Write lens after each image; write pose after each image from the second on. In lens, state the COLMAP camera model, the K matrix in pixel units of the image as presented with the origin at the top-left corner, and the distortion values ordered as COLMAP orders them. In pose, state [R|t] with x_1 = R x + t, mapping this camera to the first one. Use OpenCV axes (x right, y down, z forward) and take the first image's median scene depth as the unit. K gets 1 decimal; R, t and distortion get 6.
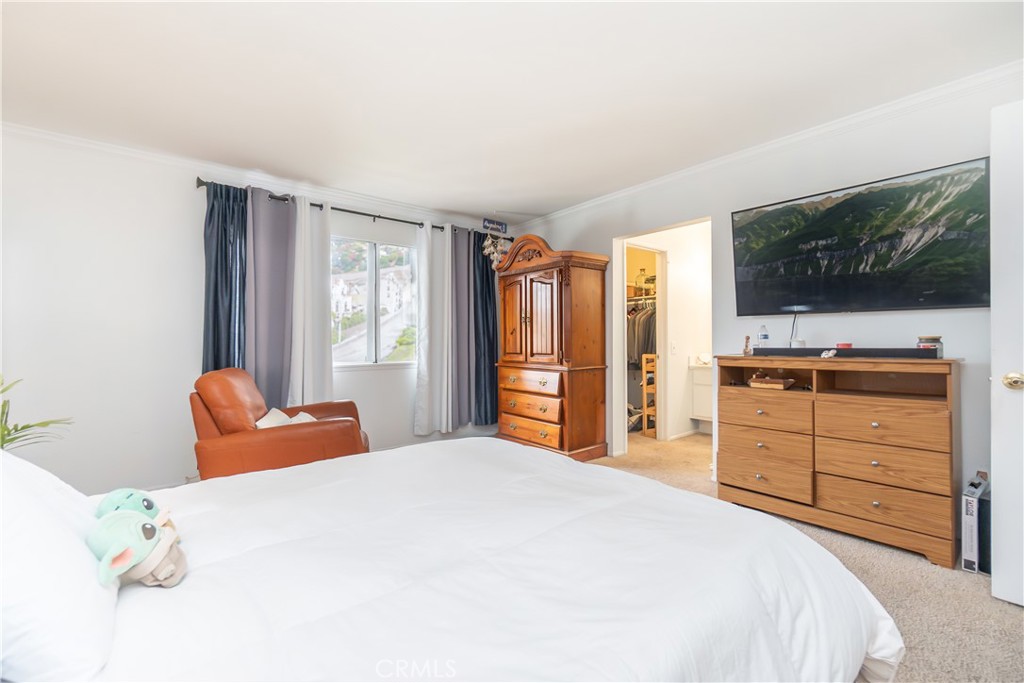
lens RADIAL K [[443.7, 0, 512.6], [0, 443.7, 336.6], [0, 0, 1]] dist [0.022492, -0.008247]
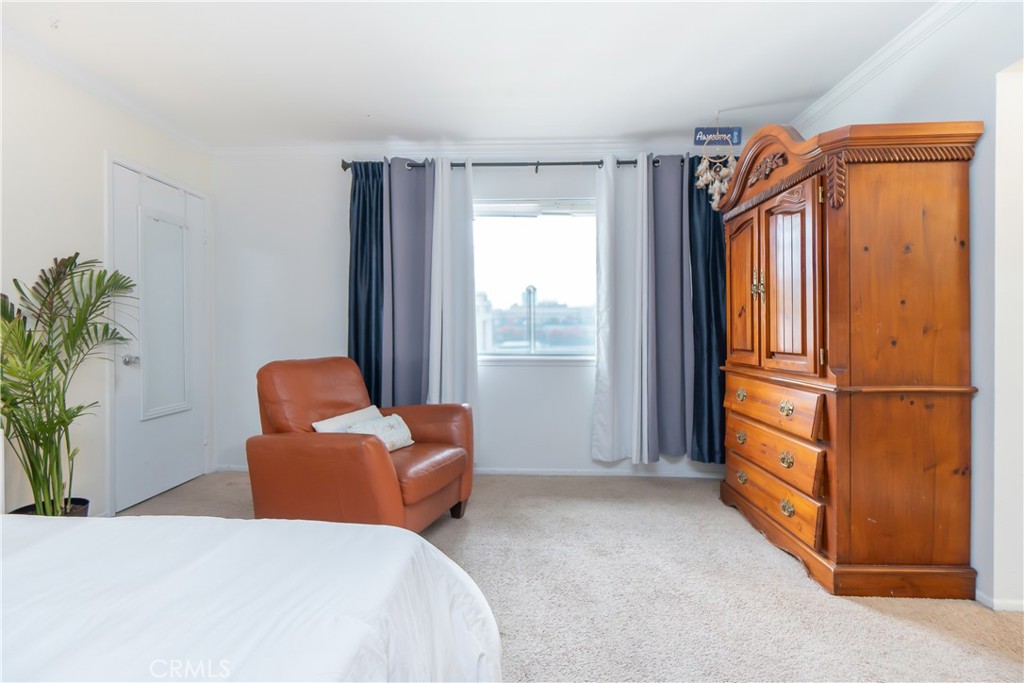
lens RADIAL K [[443.7, 0, 511.9], [0, 443.7, 334.9], [0, 0, 1]] dist [0.022492, -0.008247]
pose [[0.747901, 0.009060, -0.663749, 0.167576], [0.003288, 0.999844, 0.017352, 0.007317], [0.663802, -0.015160, 0.747754, 0.390613]]
